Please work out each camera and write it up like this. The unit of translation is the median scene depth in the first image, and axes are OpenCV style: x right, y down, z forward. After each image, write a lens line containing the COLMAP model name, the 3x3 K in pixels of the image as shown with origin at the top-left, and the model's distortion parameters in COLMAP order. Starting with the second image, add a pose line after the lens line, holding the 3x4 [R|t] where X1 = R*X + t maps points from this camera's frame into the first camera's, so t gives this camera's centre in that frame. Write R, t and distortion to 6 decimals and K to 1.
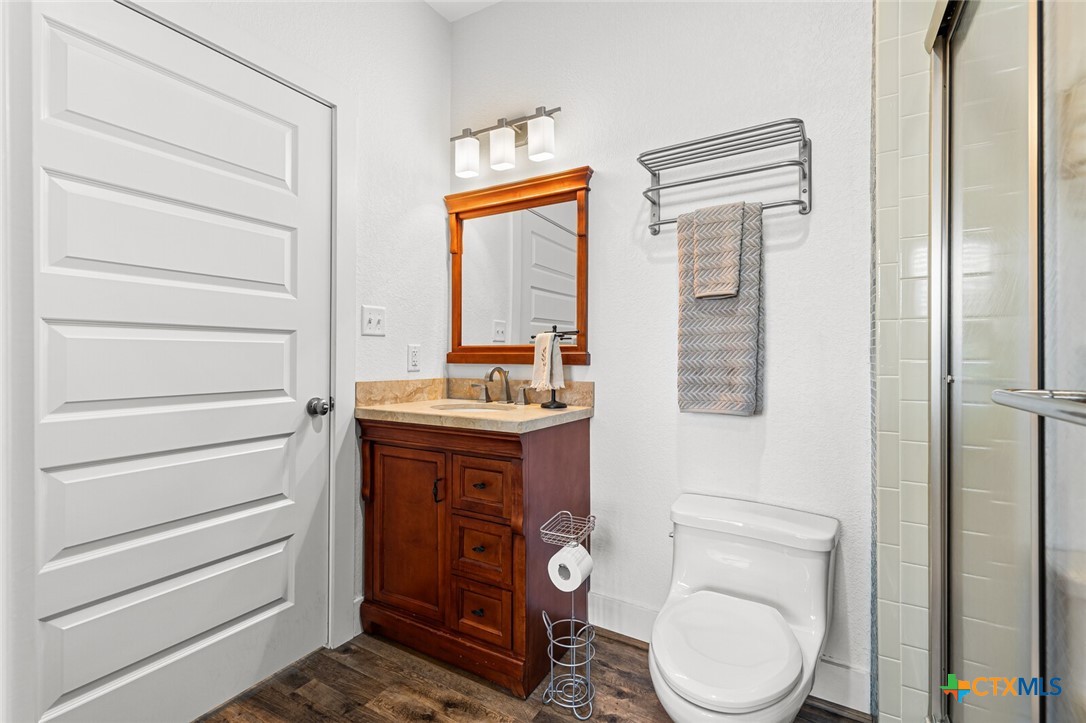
lens RADIAL K [[489.5, 0, 540.8], [0, 489.5, 358.7], [0, 0, 1]] dist [0.001671, 0.000285]
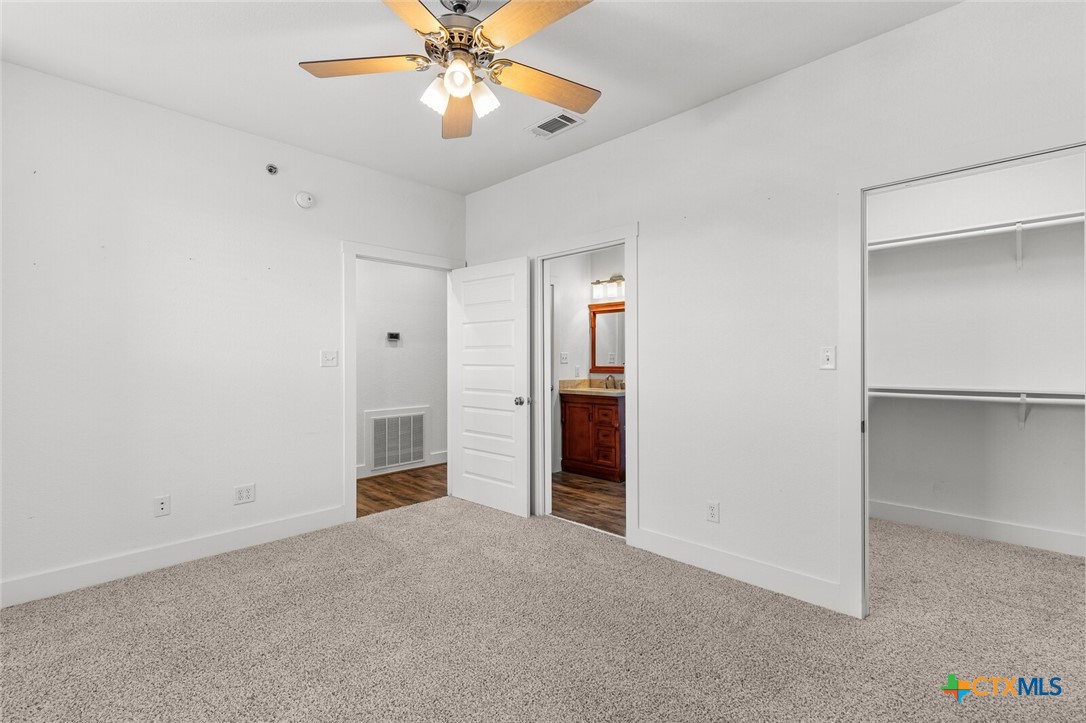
lens RADIAL K [[489.5, 0, 540.8], [0, 489.5, 358.7], [0, 0, 1]] dist [0.001671, 0.000285]
pose [[0.971889, -0.007635, -0.235314, 0.172577], [0.004759, 0.999907, -0.012785, -0.038593], [0.235390, 0.011305, 0.971835, -1.690299]]
